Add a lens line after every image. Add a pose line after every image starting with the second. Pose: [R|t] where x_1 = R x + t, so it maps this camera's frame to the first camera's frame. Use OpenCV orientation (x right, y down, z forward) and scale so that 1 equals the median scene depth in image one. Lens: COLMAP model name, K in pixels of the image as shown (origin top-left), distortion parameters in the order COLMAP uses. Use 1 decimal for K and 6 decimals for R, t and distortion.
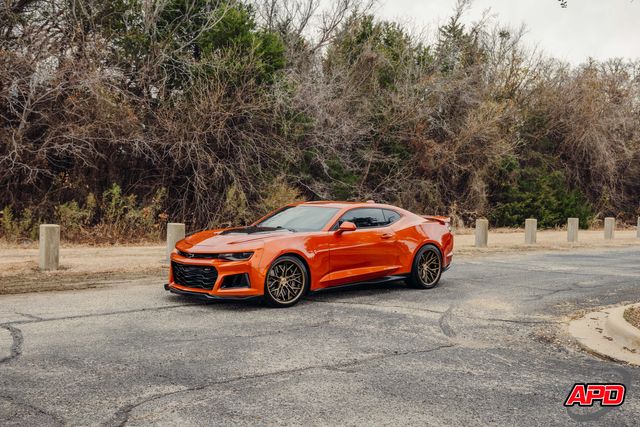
lens RADIAL K [[754.3, 0, 320.0], [0, 754.3, 213.5], [0, 0, 1]] dist [-0.005254, 0.006264]
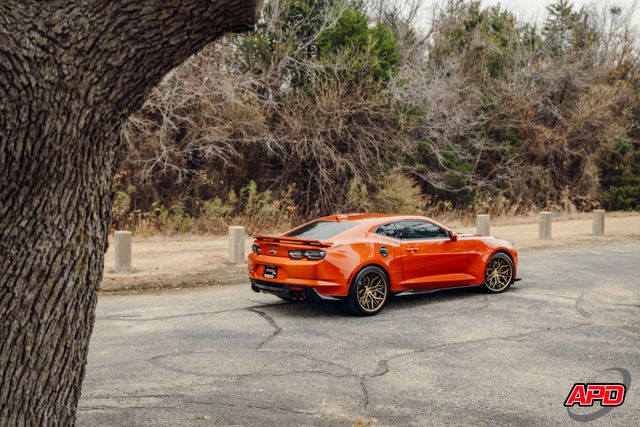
lens RADIAL K [[788.6, 0, 320.0], [0, 788.6, 213.5], [0, 0, 1]] dist [0.001669, 0.025773]
pose [[0.993073, -0.014820, -0.116564, -0.031854], [0.017934, 0.999509, 0.025708, -0.015527], [0.116125, -0.027620, 0.992850, -0.104646]]
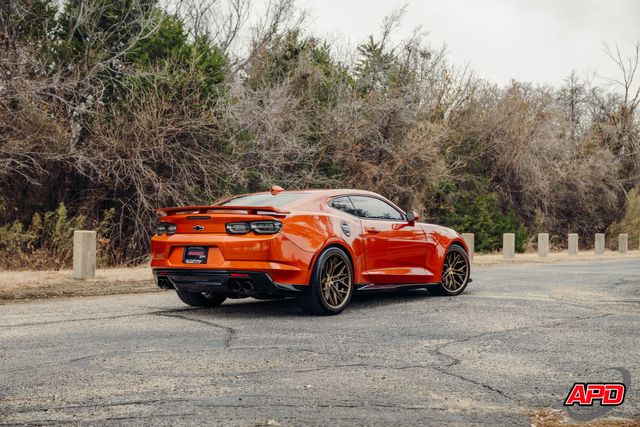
lens RADIAL K [[829.3, 0, 320.0], [0, 829.3, 213.5], [0, 0, 1]] dist [-0.010002, -0.015577]
pose [[0.987123, -0.011060, 0.159577, -0.099307], [0.018704, 0.998744, -0.046480, 0.019532], [-0.158863, 0.048866, 0.986091, -0.020067]]
